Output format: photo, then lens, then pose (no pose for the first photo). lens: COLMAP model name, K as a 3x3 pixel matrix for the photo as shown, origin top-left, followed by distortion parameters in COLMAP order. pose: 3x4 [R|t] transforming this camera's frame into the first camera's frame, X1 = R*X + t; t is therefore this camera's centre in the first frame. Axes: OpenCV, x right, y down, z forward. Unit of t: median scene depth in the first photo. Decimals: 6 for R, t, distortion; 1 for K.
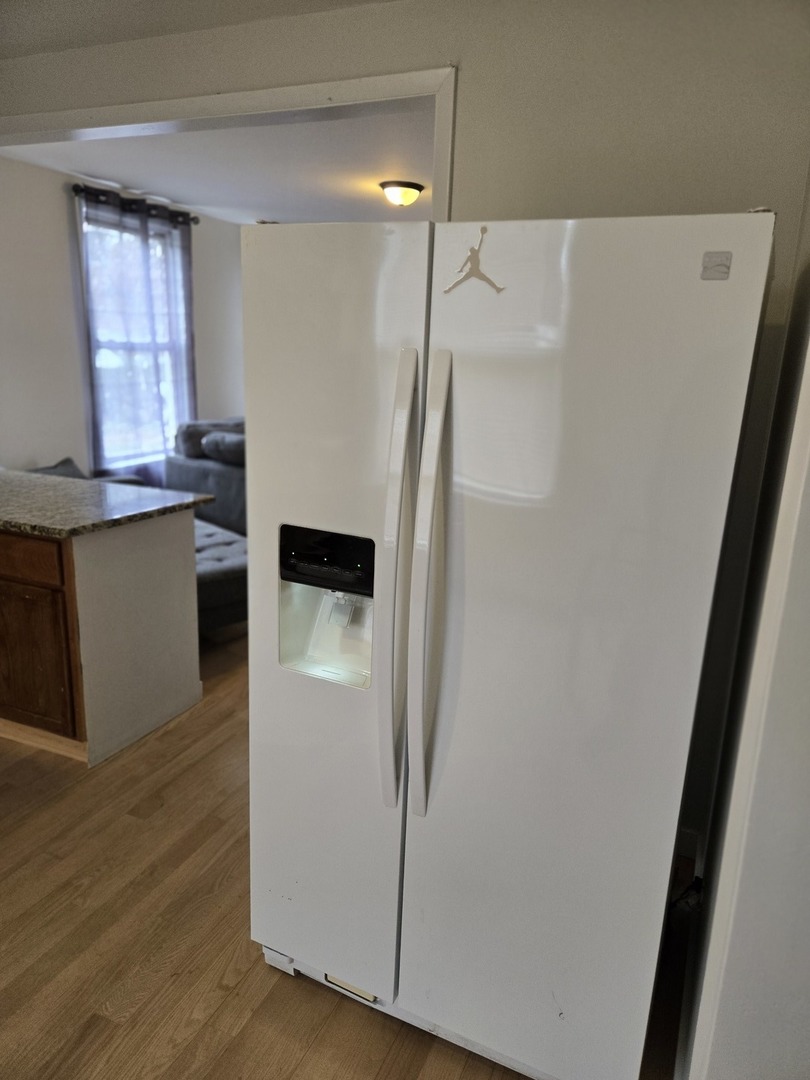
lens RADIAL K [[712.8, 0, 409.7], [0, 712.8, 544.3], [0, 0, 1]] dist [0.008088, -0.008318]
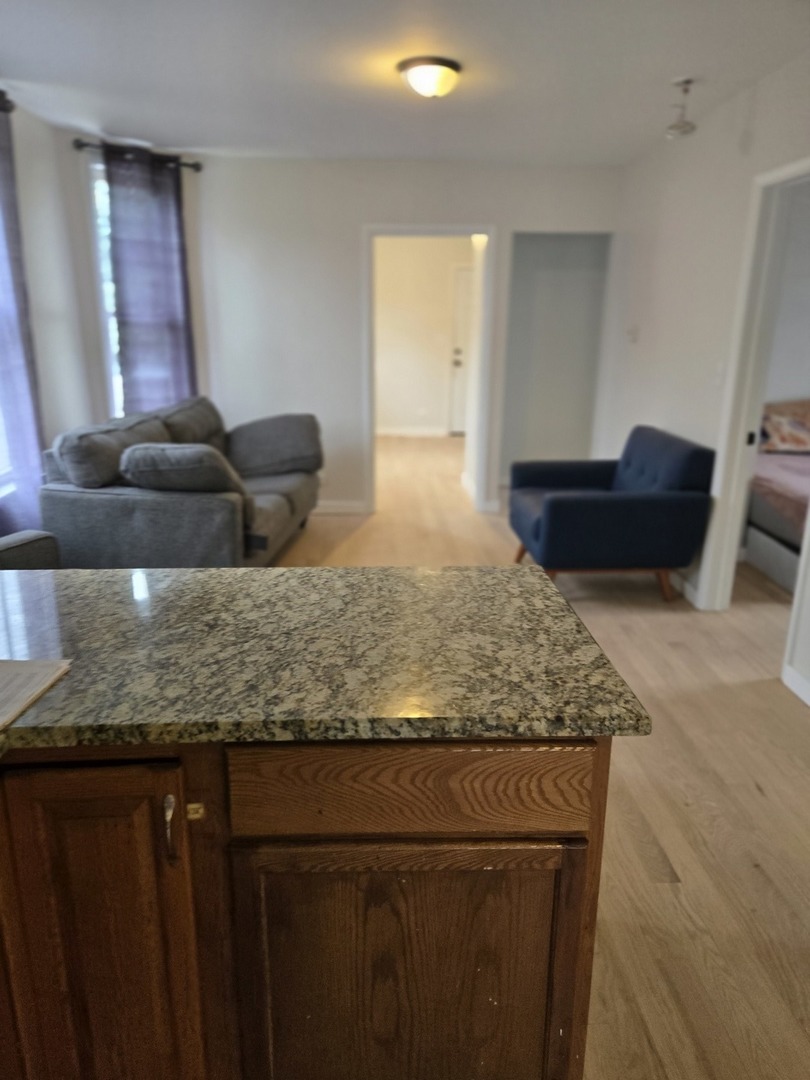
lens RADIAL K [[765.7, 0, 404.5], [0, 765.7, 548.4], [0, 0, 1]] dist [0.012837, -0.000321]
pose [[0.909279, -0.151215, 0.387744, -0.533433], [0.138015, 0.988497, 0.061848, -0.115812], [-0.392636, -0.002723, 0.919690, 0.421131]]
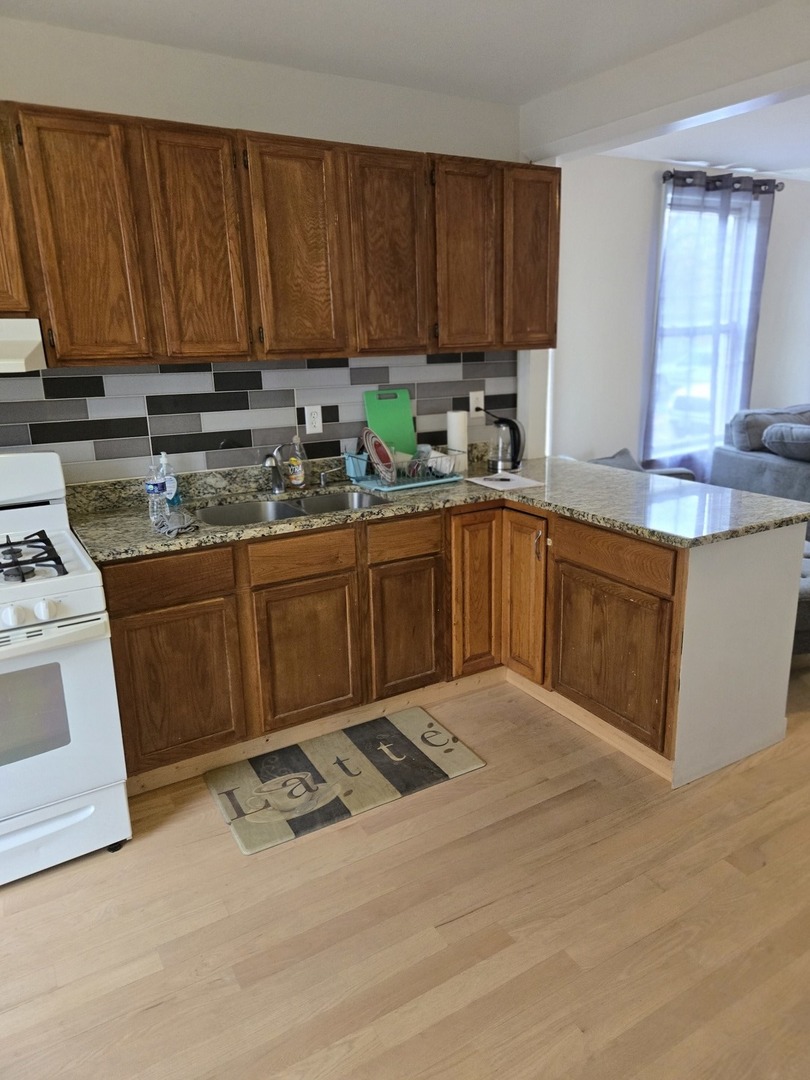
lens RADIAL K [[712.8, 0, 406.0], [0, 712.8, 530.9], [0, 0, 1]] dist [0.008088, -0.008318]
pose [[0.788921, 0.101593, -0.606038, -0.137026], [-0.096576, 0.994481, 0.040990, -0.022317], [0.606857, 0.026191, 0.794379, 0.018238]]
